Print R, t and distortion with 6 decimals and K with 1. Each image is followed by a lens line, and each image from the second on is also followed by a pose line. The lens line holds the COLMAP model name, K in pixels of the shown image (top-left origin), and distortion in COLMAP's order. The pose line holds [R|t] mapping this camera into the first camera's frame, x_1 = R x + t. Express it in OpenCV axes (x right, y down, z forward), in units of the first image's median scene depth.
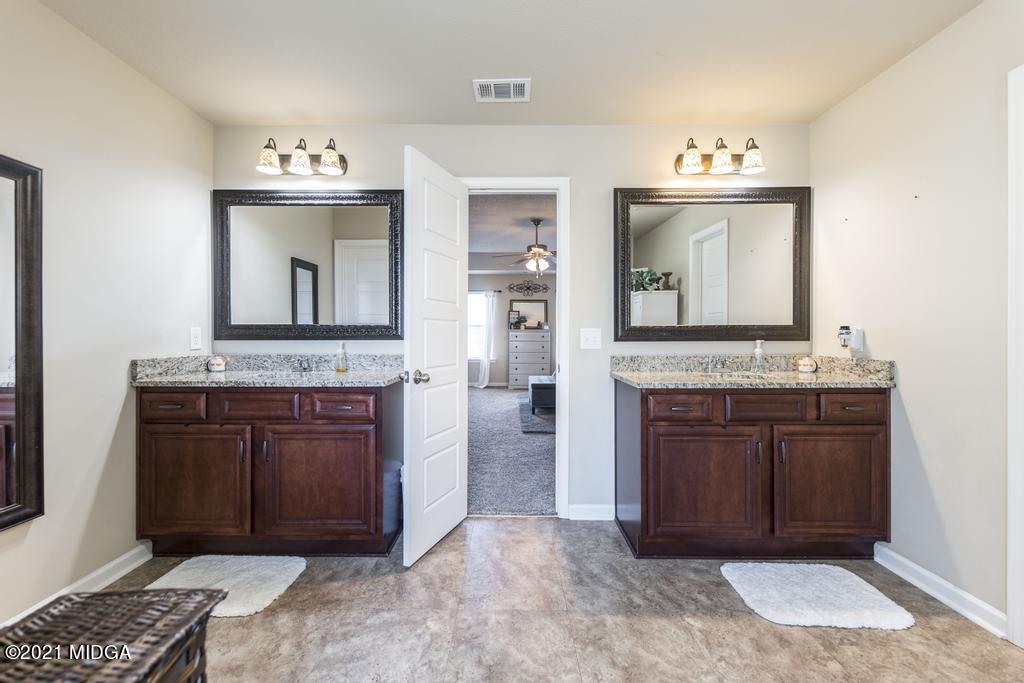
lens RADIAL K [[409.5, 0, 519.7], [0, 409.5, 336.6], [0, 0, 1]] dist [-0.001269, -0.000896]
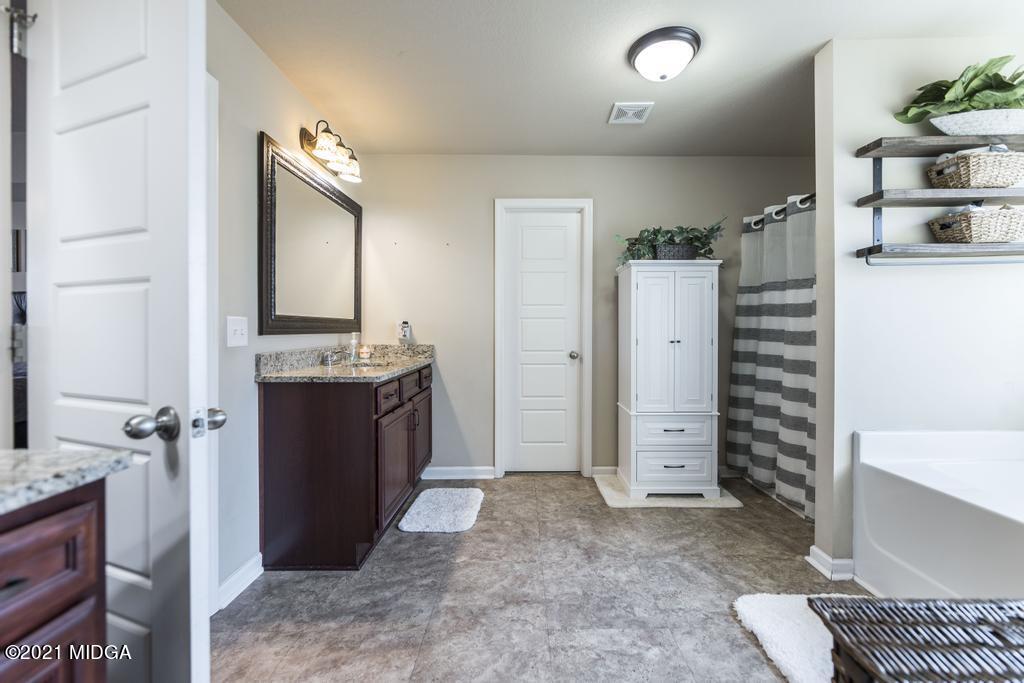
lens RADIAL K [[409.5, 0, 521.3], [0, 409.5, 335.0], [0, 0, 1]] dist [-0.001269, -0.000896]
pose [[0.012950, -0.011189, 0.999854, -0.640179], [-0.000311, 0.999937, 0.011194, 0.003963], [-0.999916, -0.000456, 0.012946, 0.639197]]
